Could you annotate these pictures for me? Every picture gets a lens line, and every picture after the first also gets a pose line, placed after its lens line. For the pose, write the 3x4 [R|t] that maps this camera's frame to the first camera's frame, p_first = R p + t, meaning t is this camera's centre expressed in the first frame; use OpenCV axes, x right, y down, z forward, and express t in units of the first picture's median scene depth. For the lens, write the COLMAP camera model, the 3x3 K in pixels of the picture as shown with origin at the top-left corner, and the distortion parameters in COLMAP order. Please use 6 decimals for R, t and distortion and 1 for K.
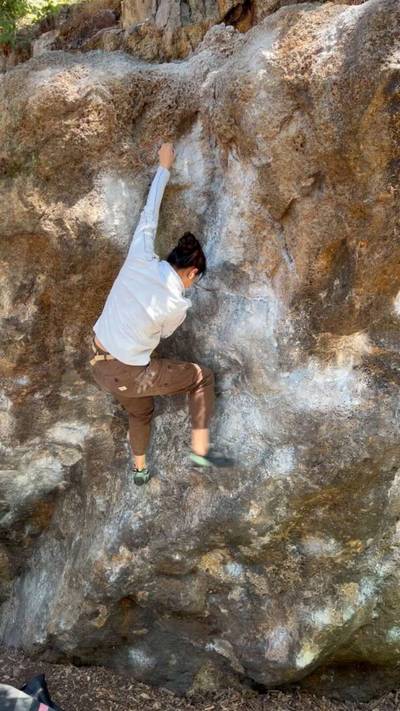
lens RADIAL K [[582.3, 0, 200.0], [0, 582.3, 355.5], [0, 0, 1]] dist [0.099229, -0.179932]
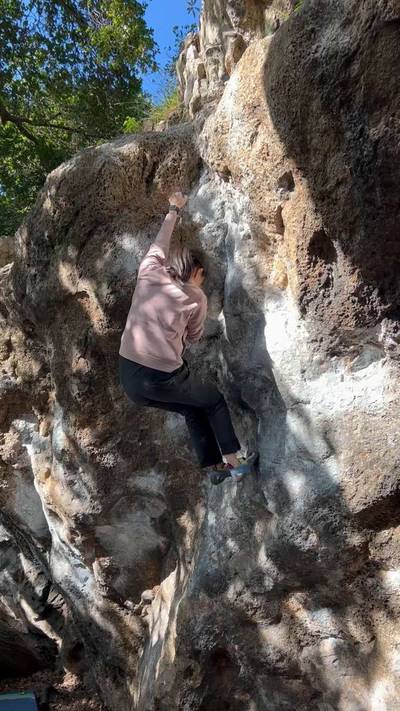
lens RADIAL K [[611.6, 0, 200.0], [0, 611.6, 355.5], [0, 0, 1]] dist [0.077683, -0.107948]
pose [[0.935092, -0.156889, -0.317788, 0.269662], [0.097247, 0.975847, -0.195616, 0.151782], [0.340802, 0.152015, 0.927764, -0.009219]]
